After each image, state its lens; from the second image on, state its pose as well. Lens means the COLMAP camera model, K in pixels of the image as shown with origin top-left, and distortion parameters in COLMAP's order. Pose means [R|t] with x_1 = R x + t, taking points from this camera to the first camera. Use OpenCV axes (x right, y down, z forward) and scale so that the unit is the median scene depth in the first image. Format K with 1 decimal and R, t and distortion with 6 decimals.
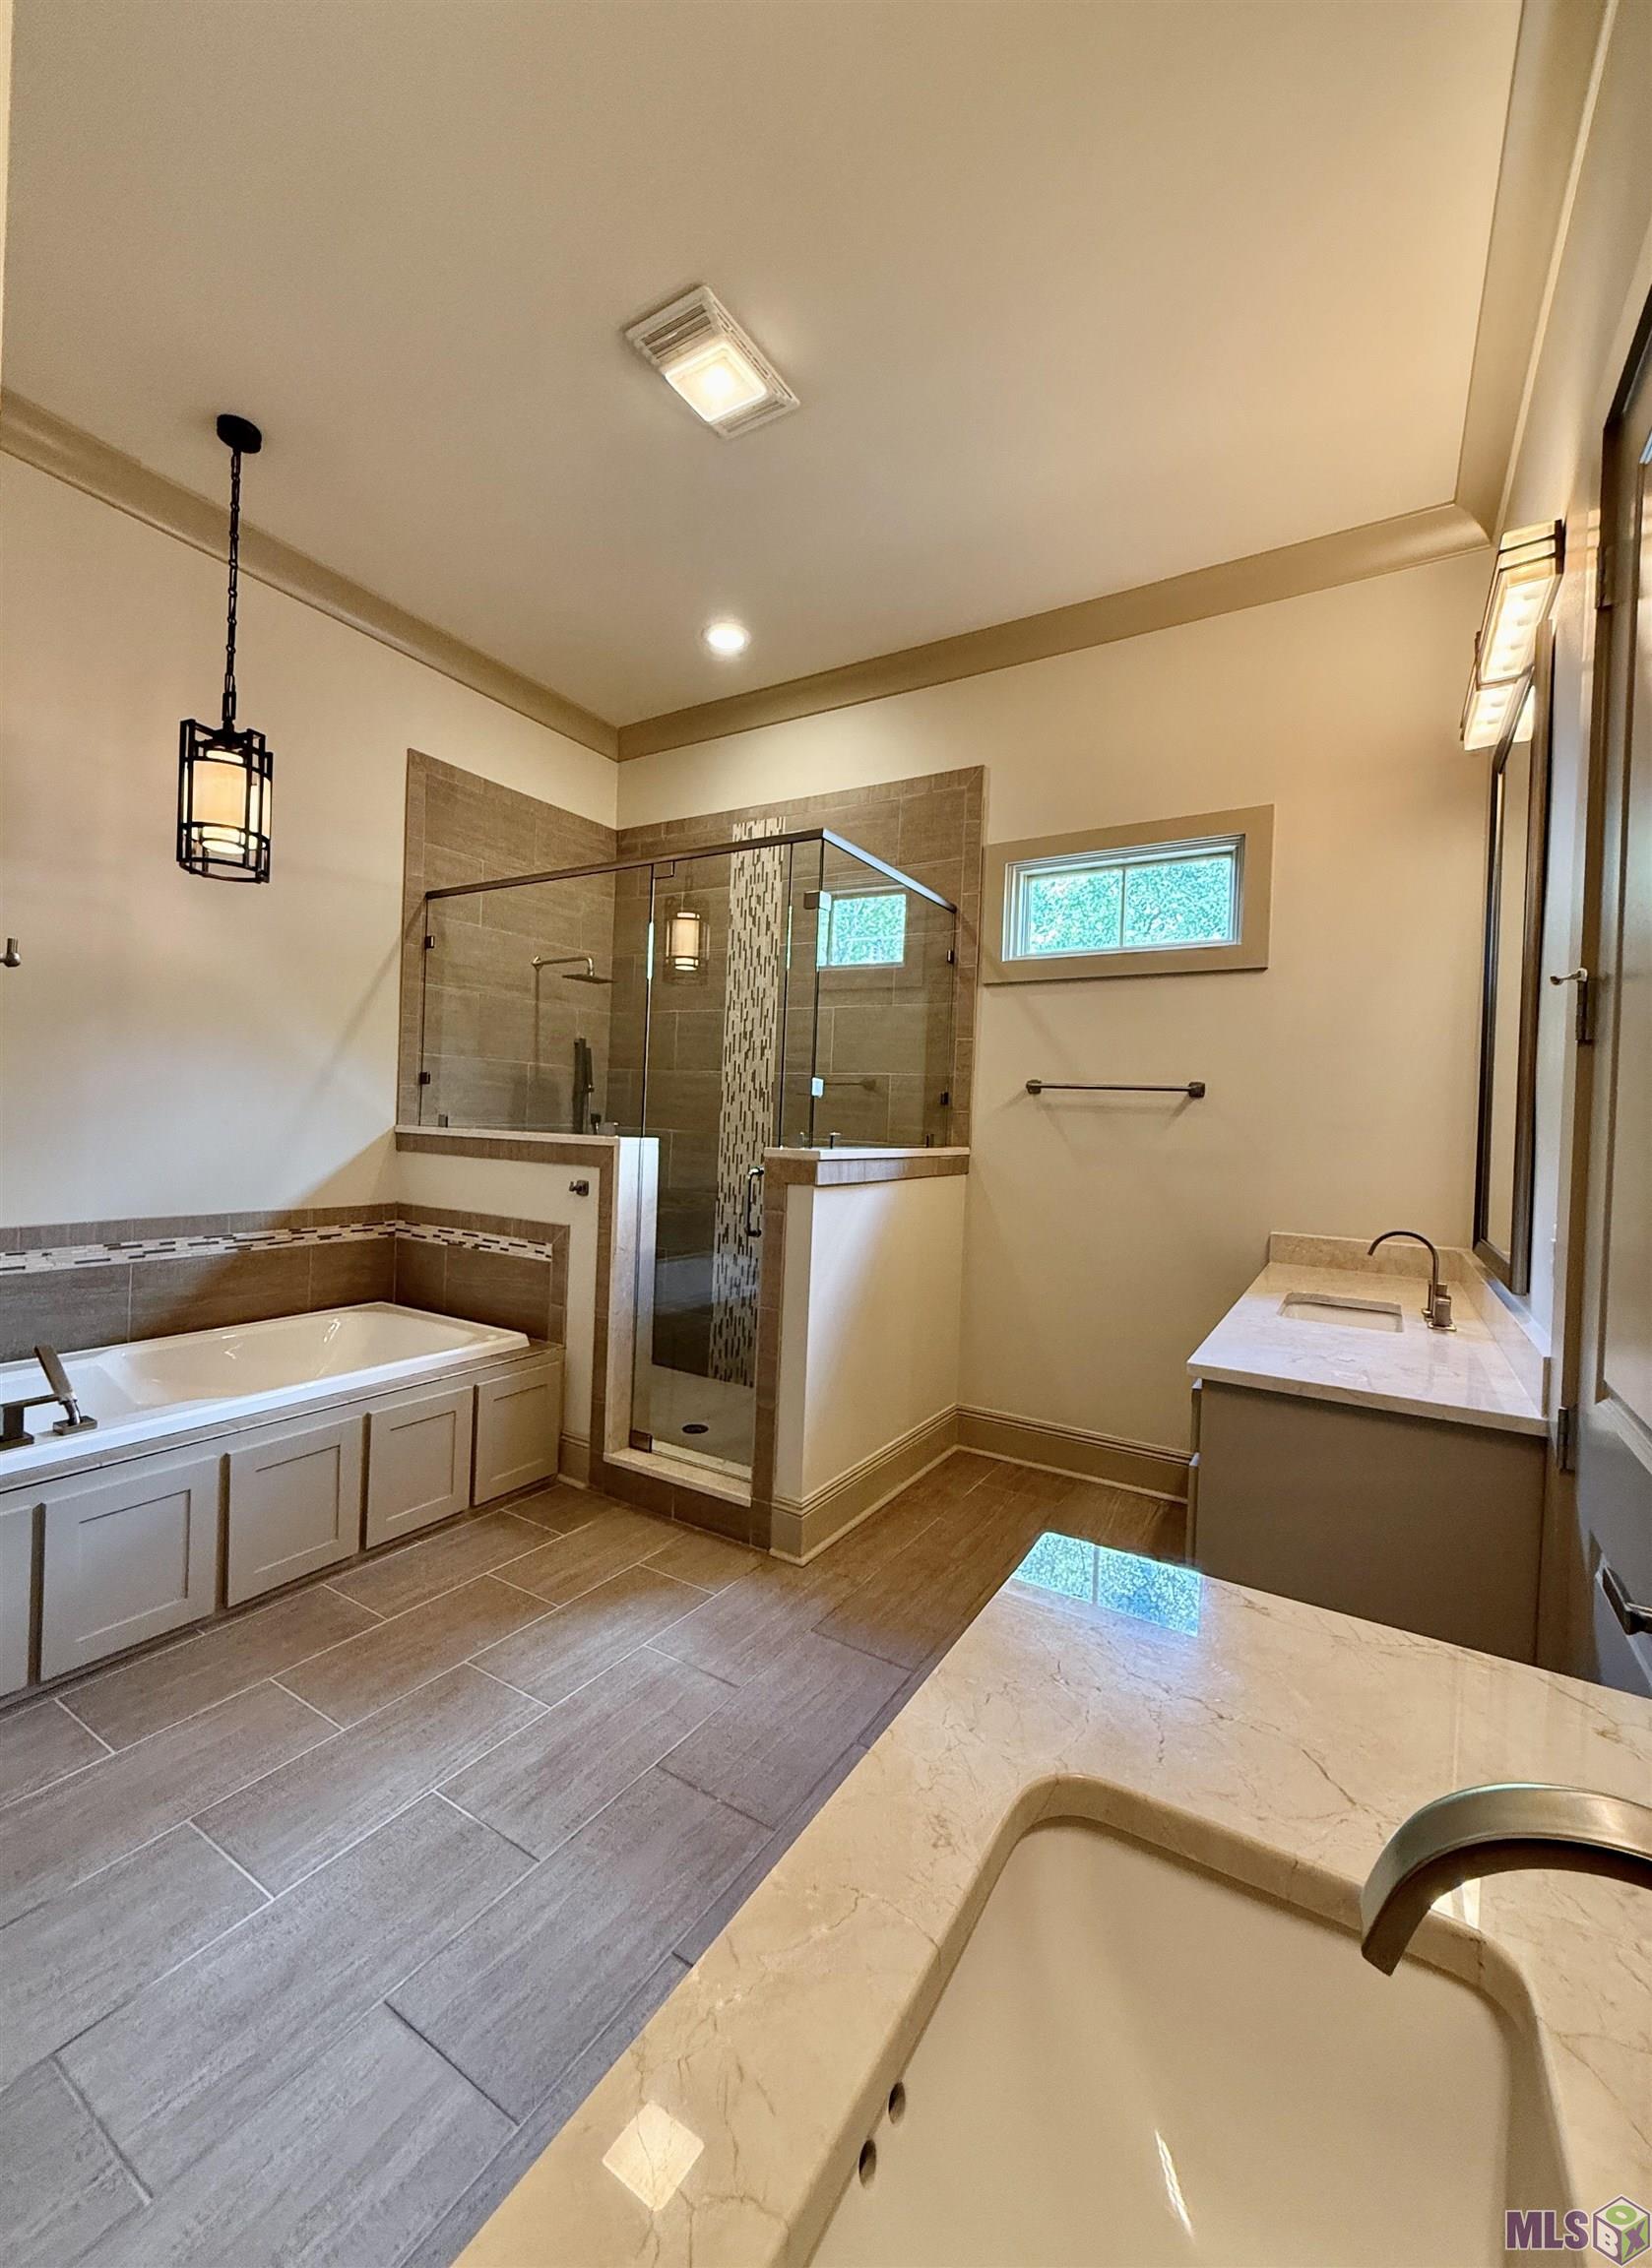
lens RADIAL K [[912.8, 0, 808.6], [0, 912.8, 1133.4], [0, 0, 1]] dist [-0.006684, 0.000253]
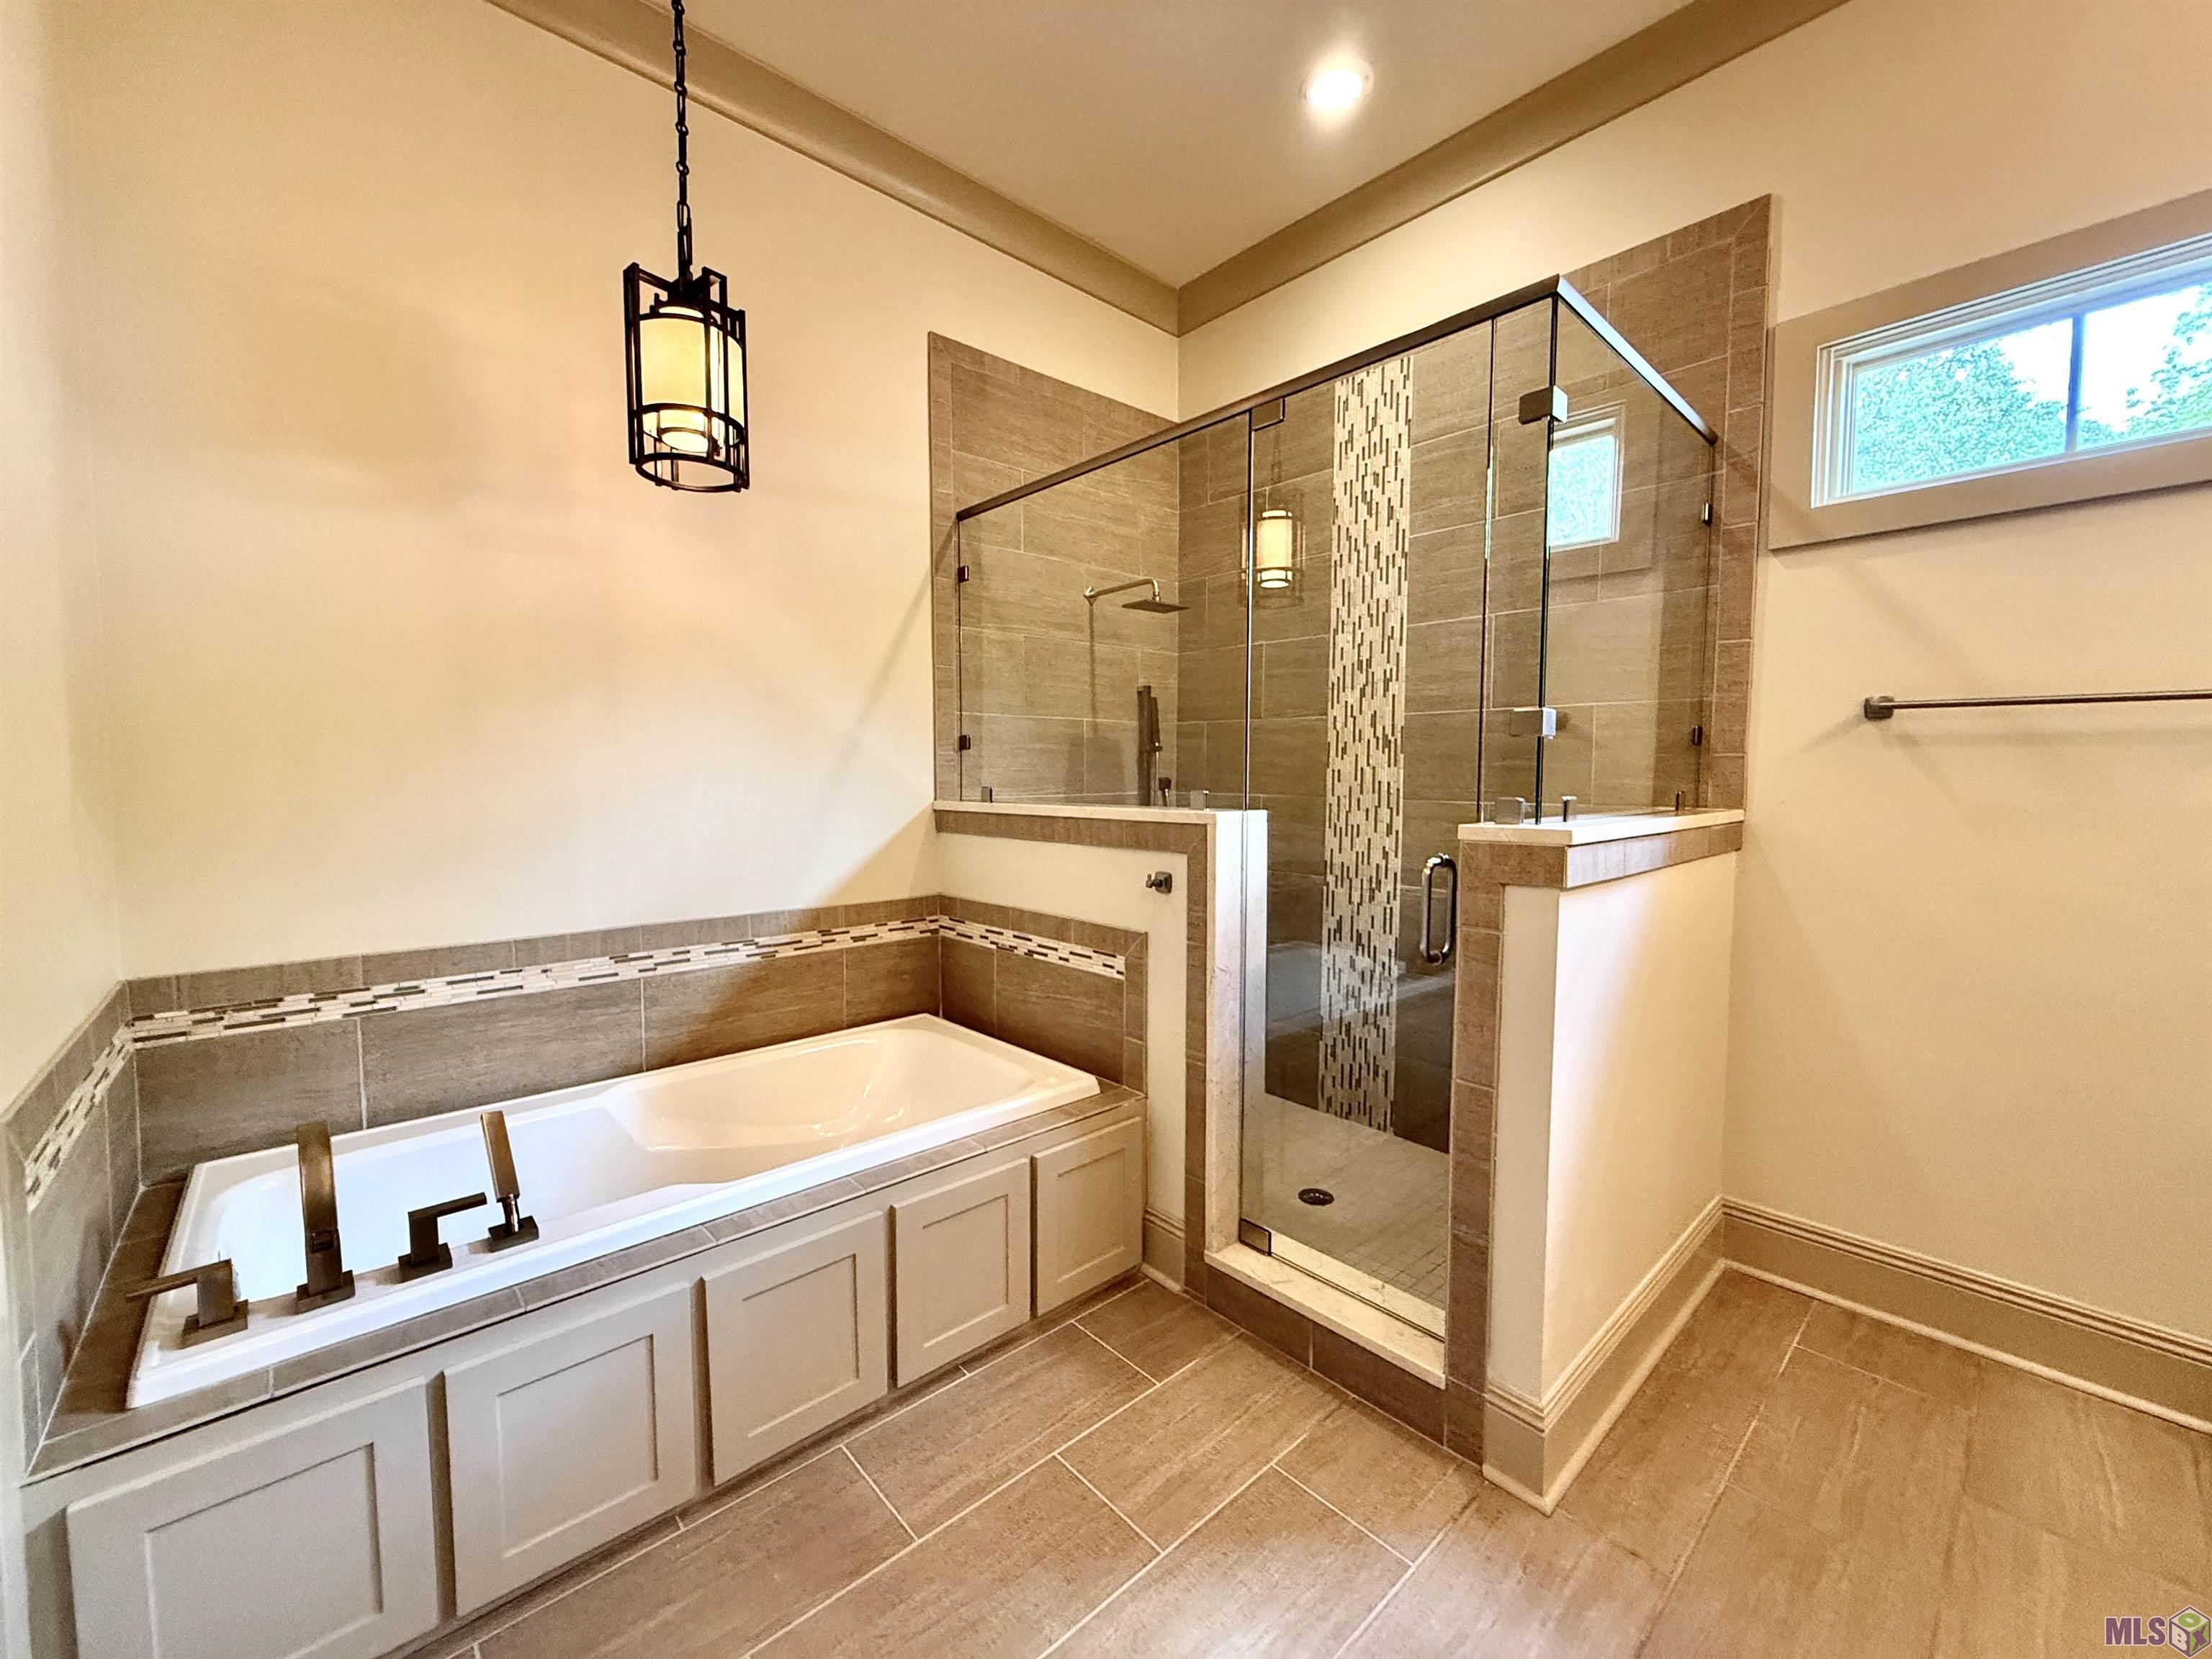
lens RADIAL K [[881.5, 0, 1103.2], [0, 881.5, 829.2], [0, 0, 1]] dist [0.000729, -0.000116]
pose [[0.962208, -0.020886, -0.271512, -0.097694], [0.032658, 0.998709, 0.038912, -0.010523], [0.270348, -0.046309, 0.961648, 0.298666]]
